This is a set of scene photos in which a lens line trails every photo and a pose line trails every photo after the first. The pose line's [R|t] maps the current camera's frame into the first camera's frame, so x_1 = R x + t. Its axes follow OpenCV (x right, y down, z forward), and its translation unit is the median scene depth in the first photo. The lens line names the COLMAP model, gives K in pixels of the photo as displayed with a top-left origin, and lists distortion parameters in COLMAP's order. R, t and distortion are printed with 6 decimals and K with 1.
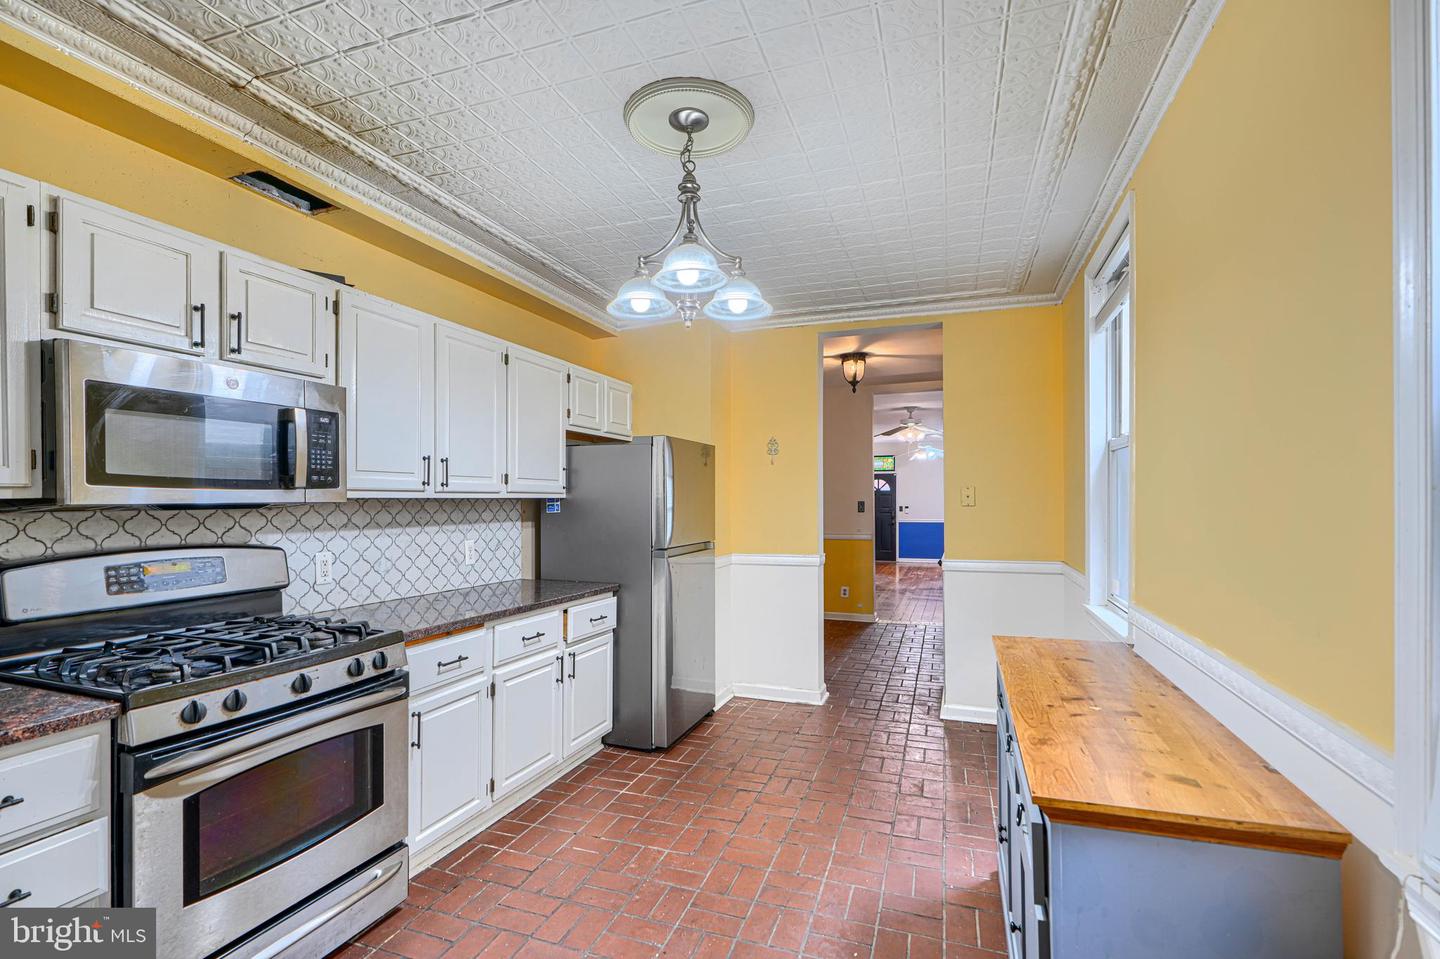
lens RADIAL K [[660.0, 0, 714.4], [0, 660.0, 501.6], [0, 0, 1]] dist [0.000527, 0.000111]
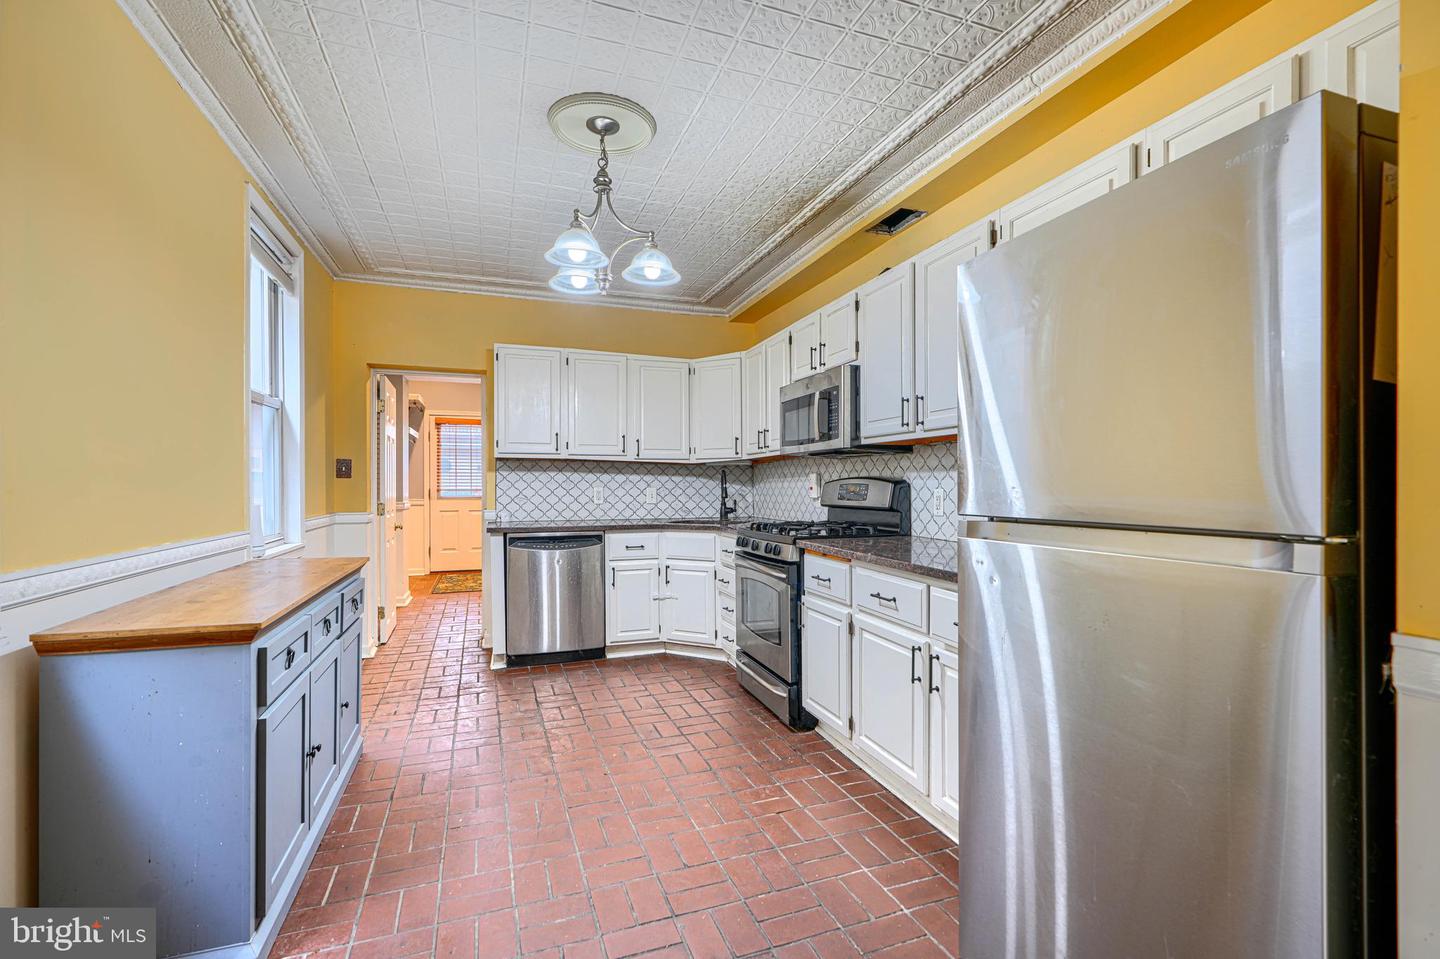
lens RADIAL K [[649.1, 0, 722.8], [0, 649.1, 485.4], [0, 0, 1]] dist [-0.010070, -0.000049]
pose [[-0.766995, -0.000300, -0.641653, 0.501555], [0.000779, 0.999999, -0.001399, 0.080910], [0.641652, -0.001573, -0.766994, 1.848503]]
